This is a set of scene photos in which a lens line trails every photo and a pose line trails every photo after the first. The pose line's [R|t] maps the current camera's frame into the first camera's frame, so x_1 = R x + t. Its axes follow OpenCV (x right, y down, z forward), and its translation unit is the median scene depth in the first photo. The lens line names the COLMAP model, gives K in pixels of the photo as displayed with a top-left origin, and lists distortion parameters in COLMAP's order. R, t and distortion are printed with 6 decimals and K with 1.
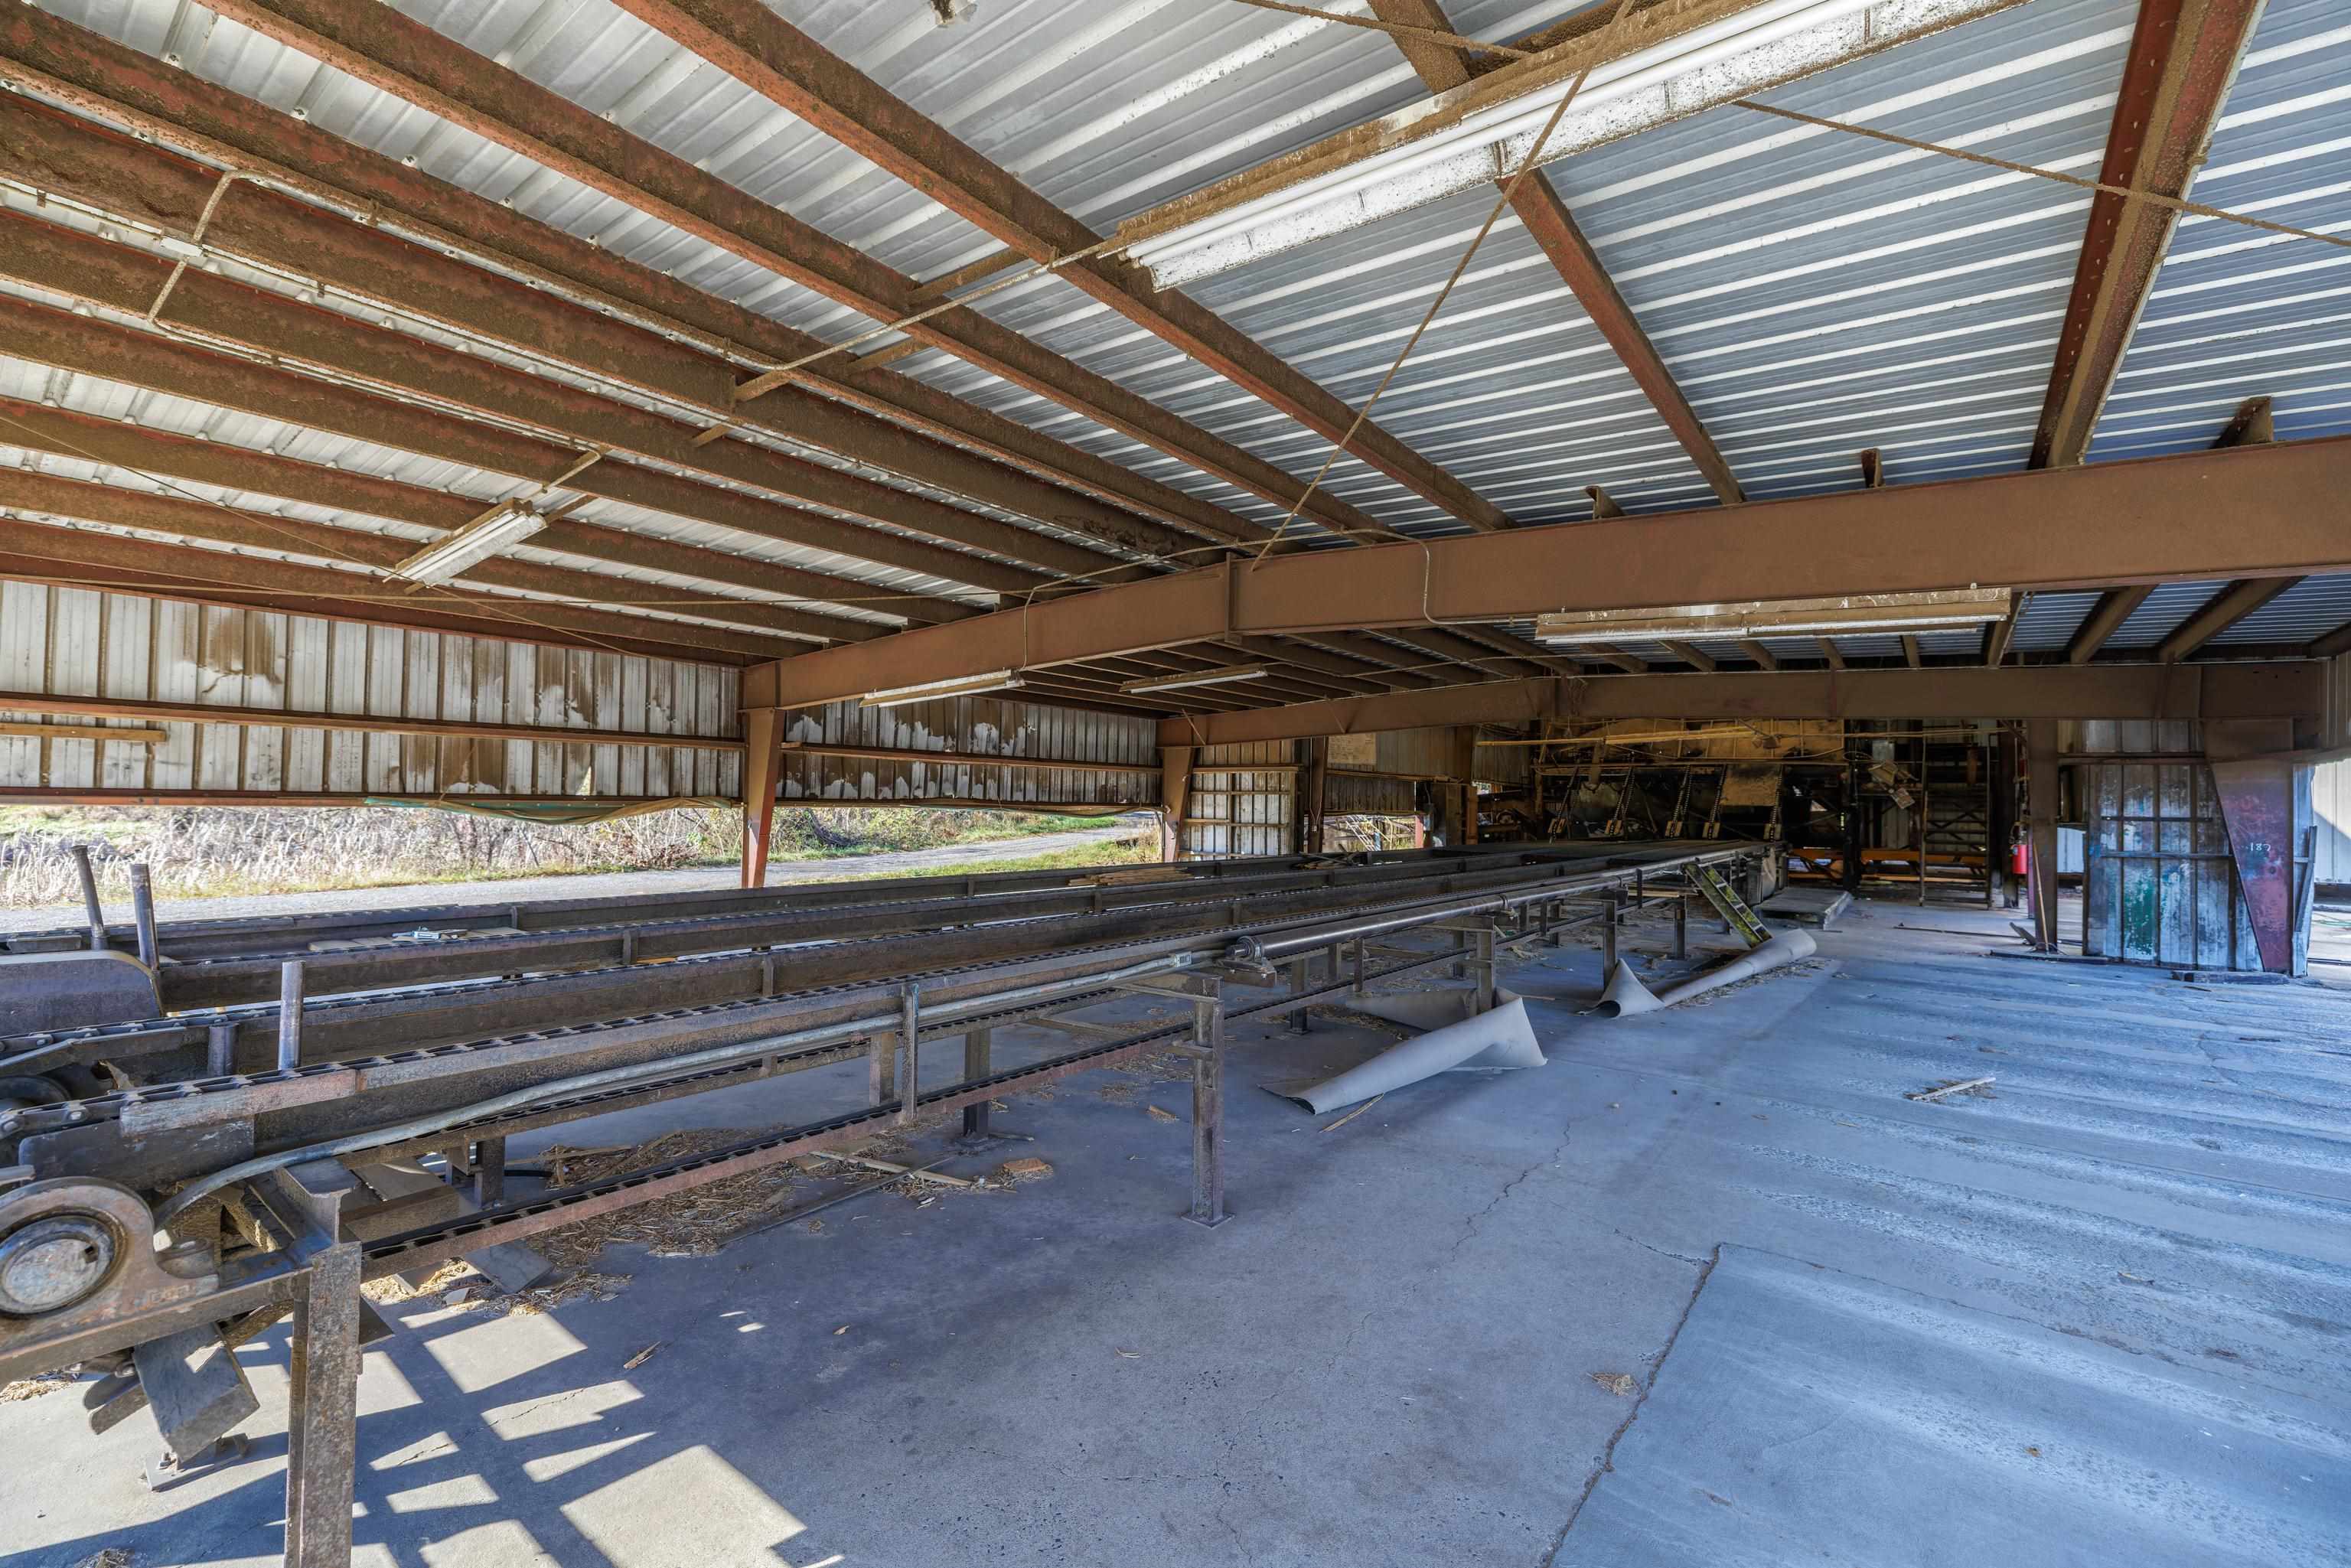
lens RADIAL K [[1009.4, 0, 1169.5], [0, 1009.4, 785.1], [0, 0, 1]] dist [0.001517, 0.000191]
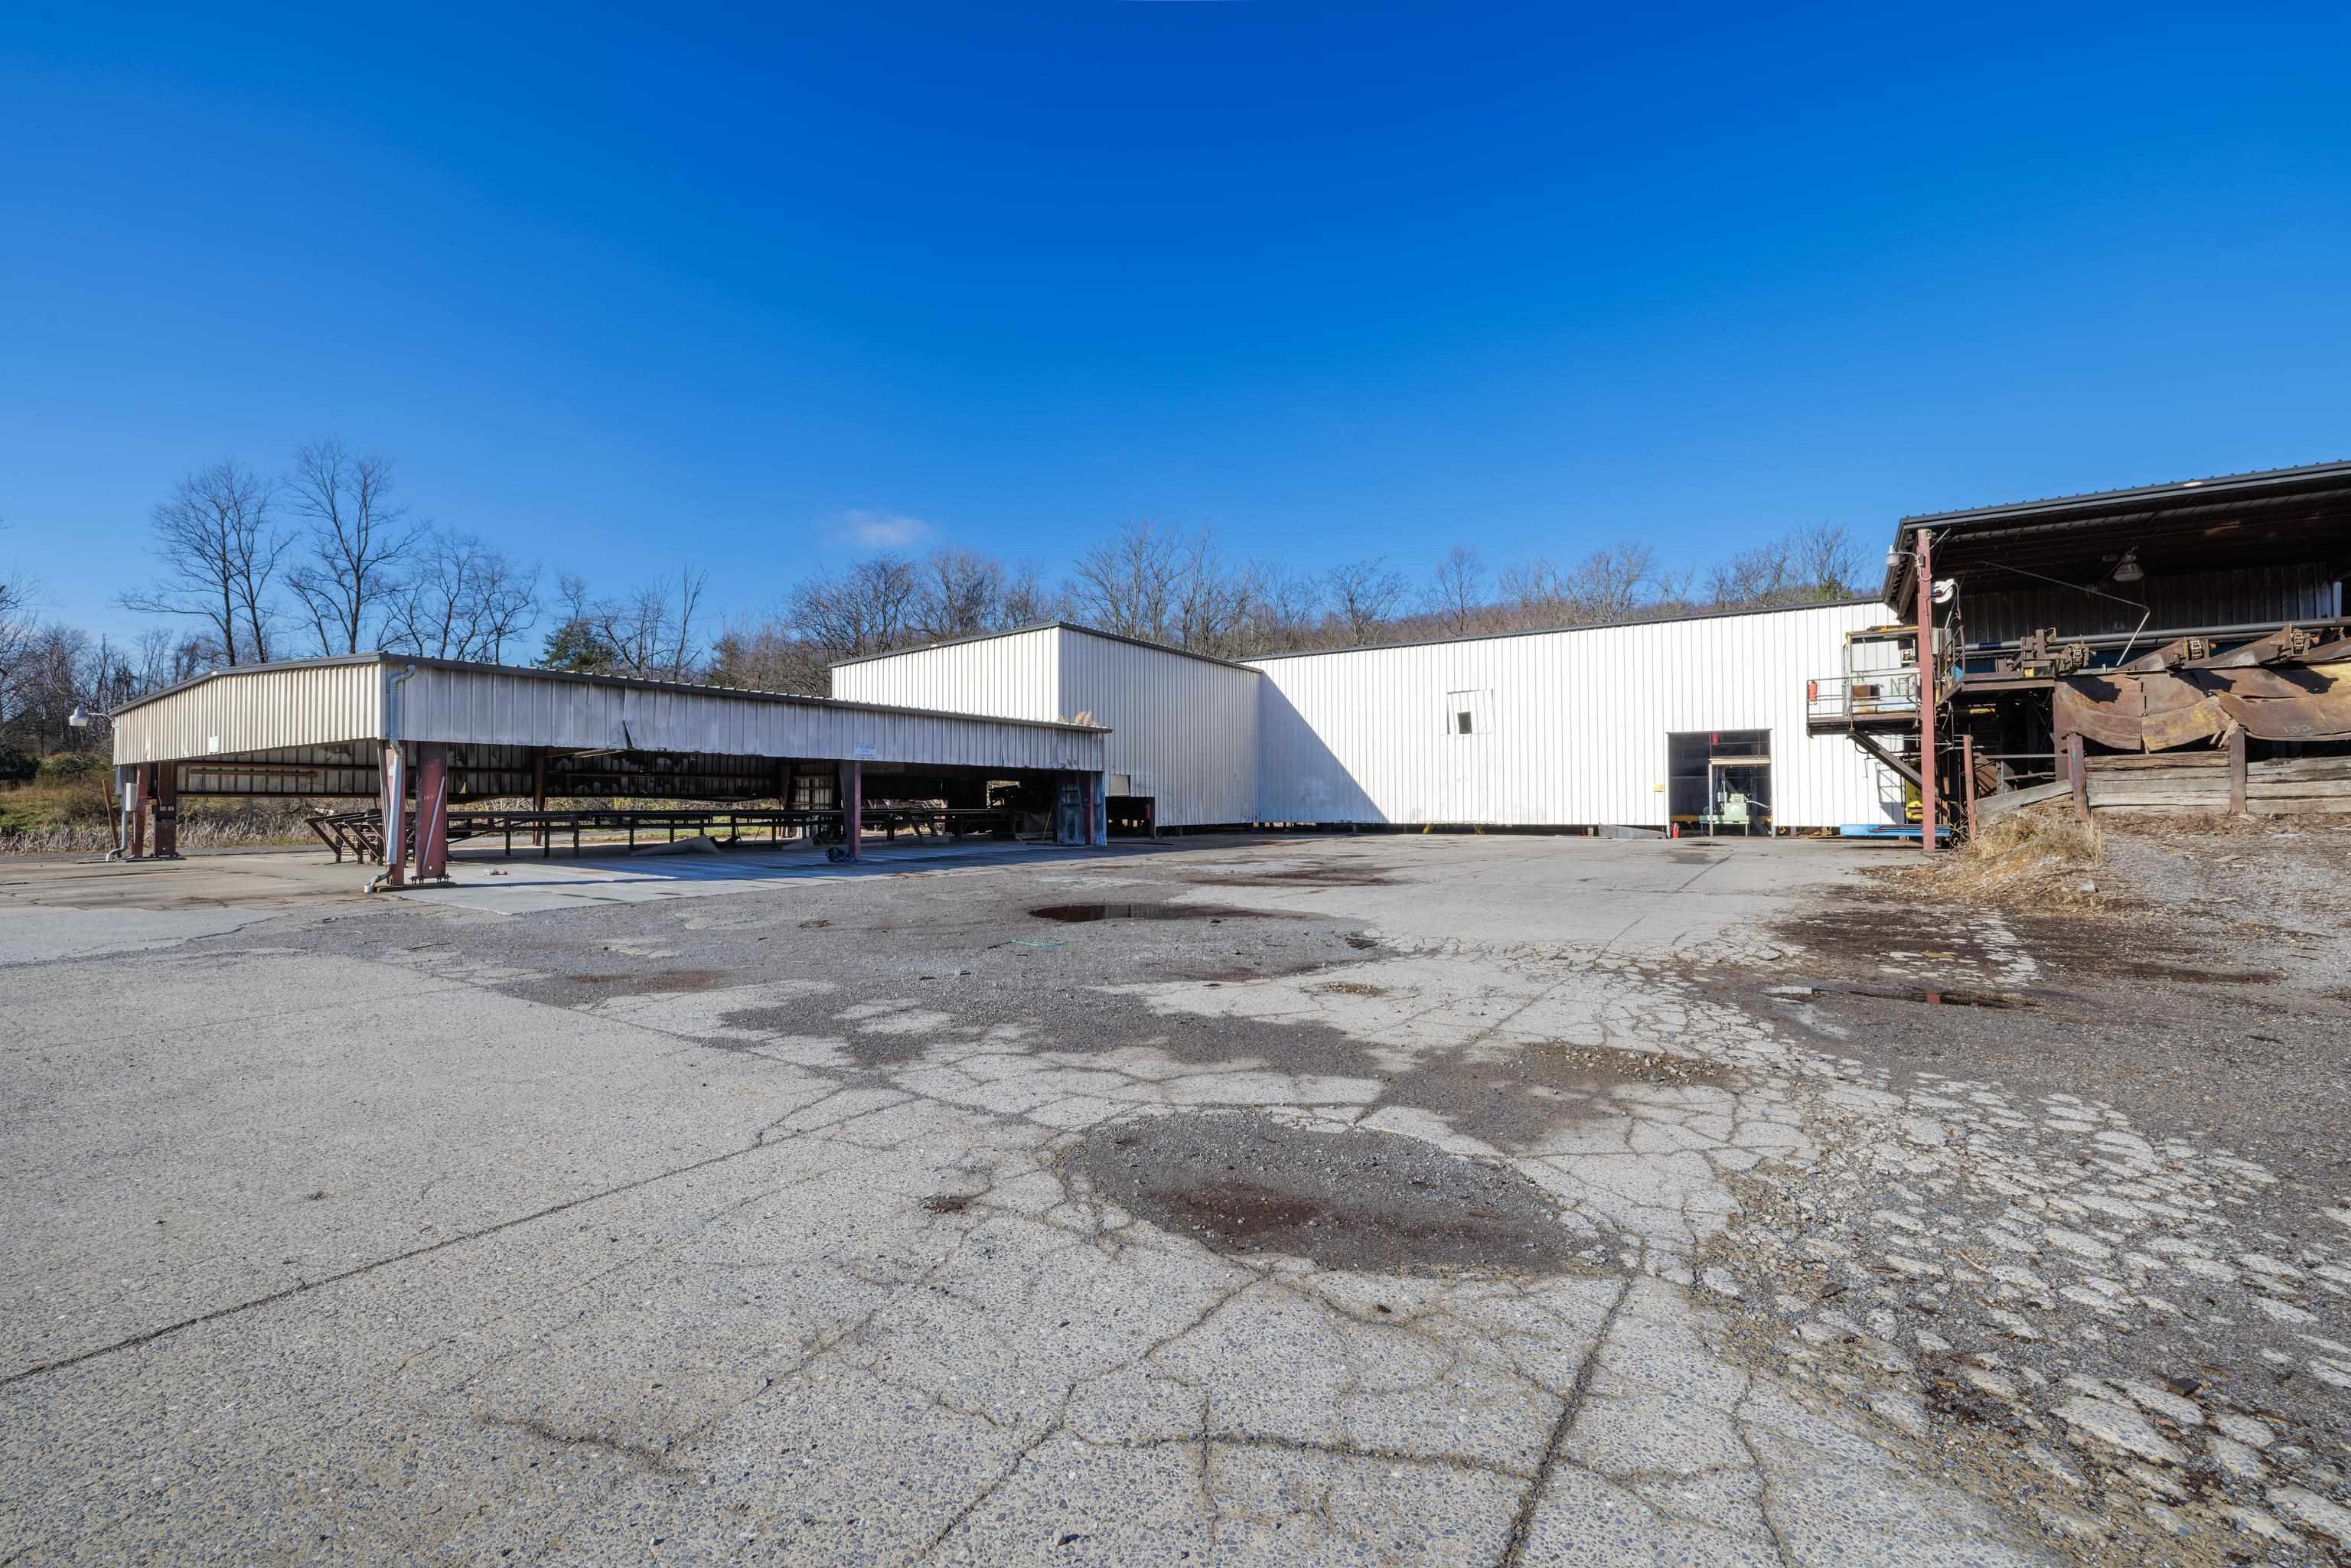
lens RADIAL K [[1009.4, 0, 1182.9], [0, 1009.4, 790.1], [0, 0, 1]] dist [0.001517, 0.000191]
pose [[0.994543, -0.019352, 0.102514, 0.815459], [0.018891, 0.999807, 0.005470, 0.018269], [-0.102600, -0.003504, 0.994717, -1.454596]]
